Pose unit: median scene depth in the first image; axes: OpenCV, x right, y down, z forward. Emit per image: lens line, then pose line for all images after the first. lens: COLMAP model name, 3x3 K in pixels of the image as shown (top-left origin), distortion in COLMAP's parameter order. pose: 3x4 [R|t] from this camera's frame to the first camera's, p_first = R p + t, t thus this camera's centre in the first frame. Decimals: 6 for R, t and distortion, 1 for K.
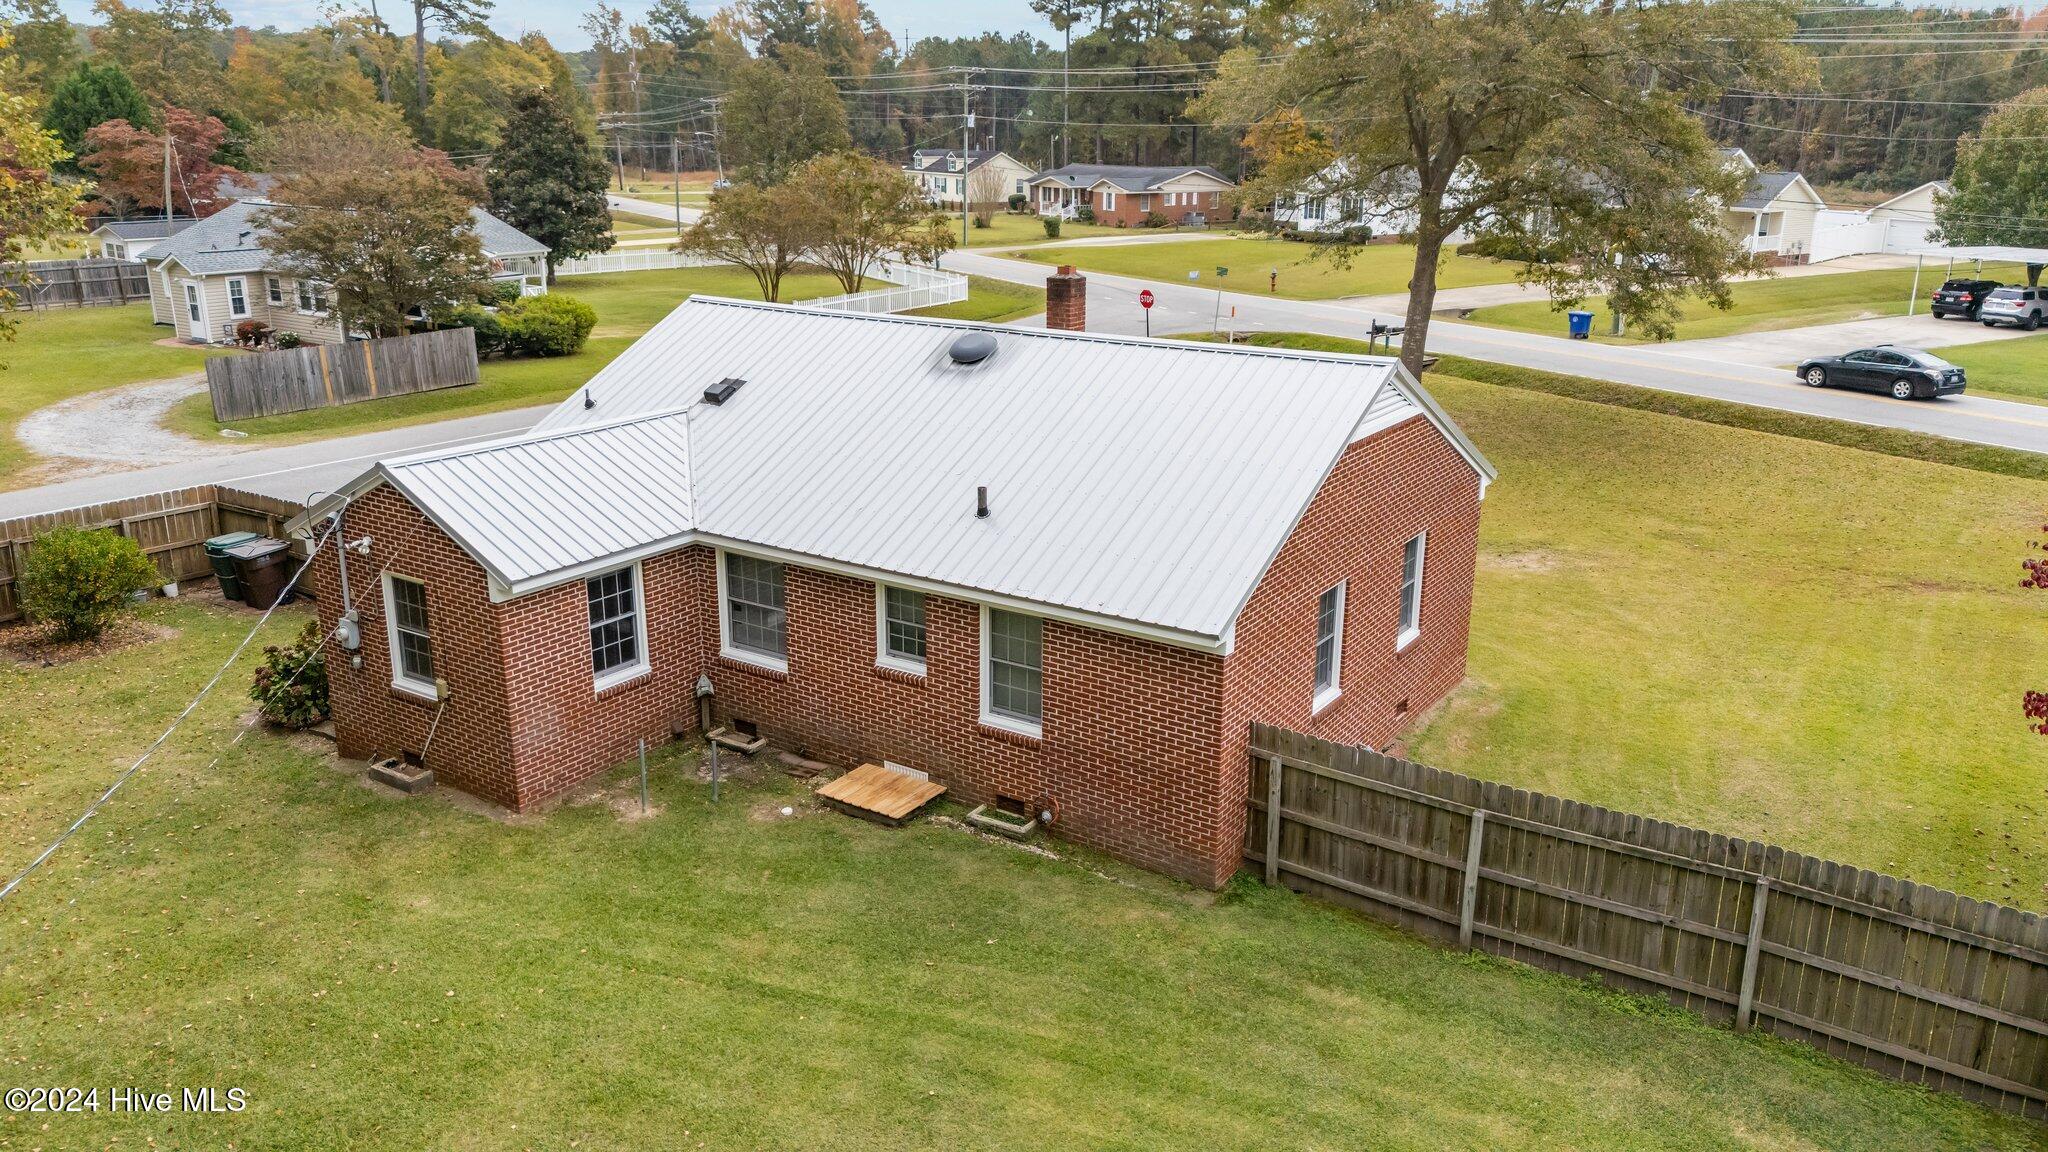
lens RADIAL K [[1461.6, 0, 1024.0], [0, 1461.6, 576.0], [0, 0, 1]] dist [0.060300, 0.000652]
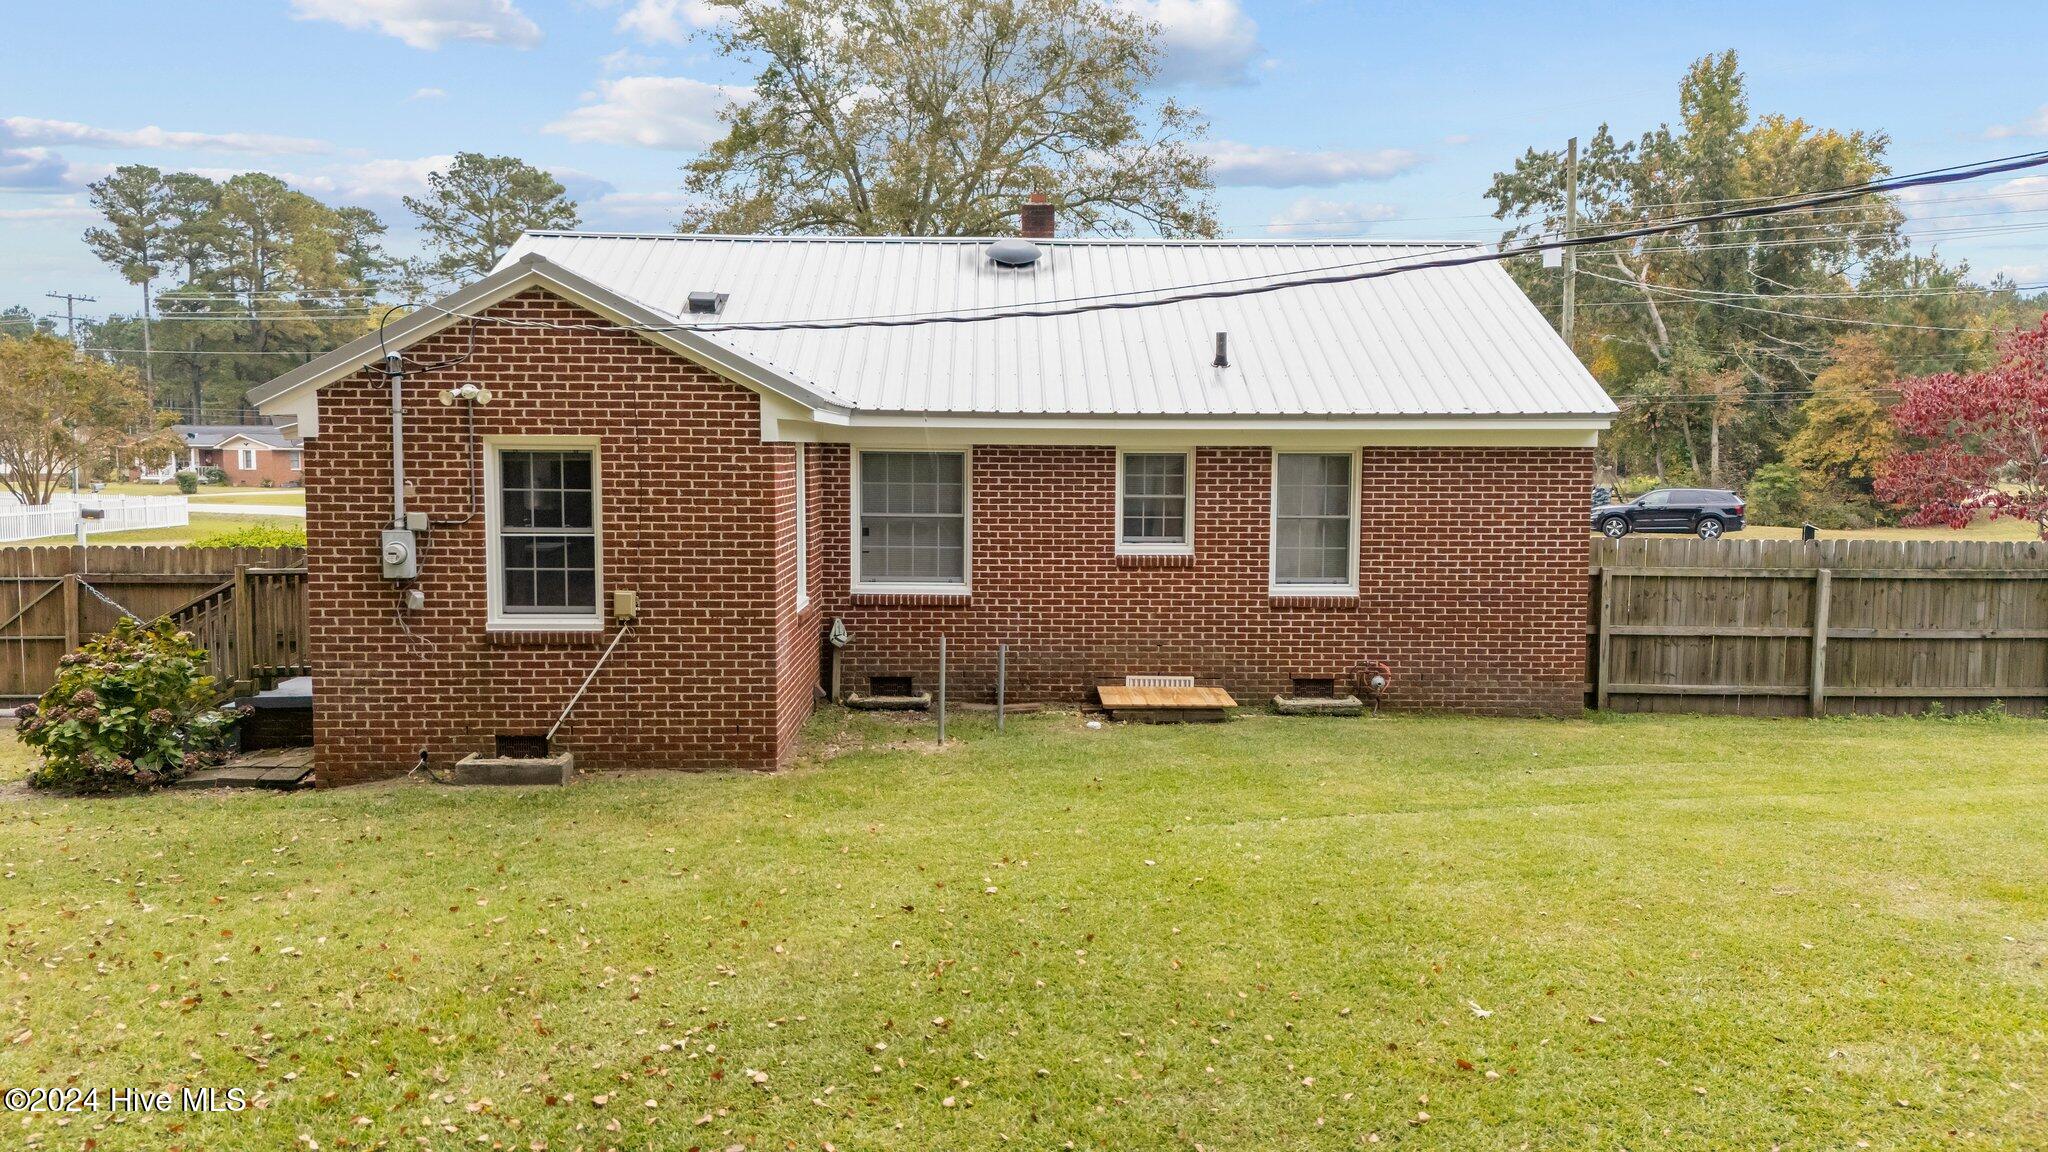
lens RADIAL K [[1485.3, 0, 1024.0], [0, 1485.3, 576.0], [0, 0, 1]] dist [0.044155, 0.001271]
pose [[0.829390, -0.049269, 0.556493, -0.607789], [0.157816, 0.976196, -0.148780, 0.188796], [-0.535916, 0.211220, 0.817423, 0.353730]]
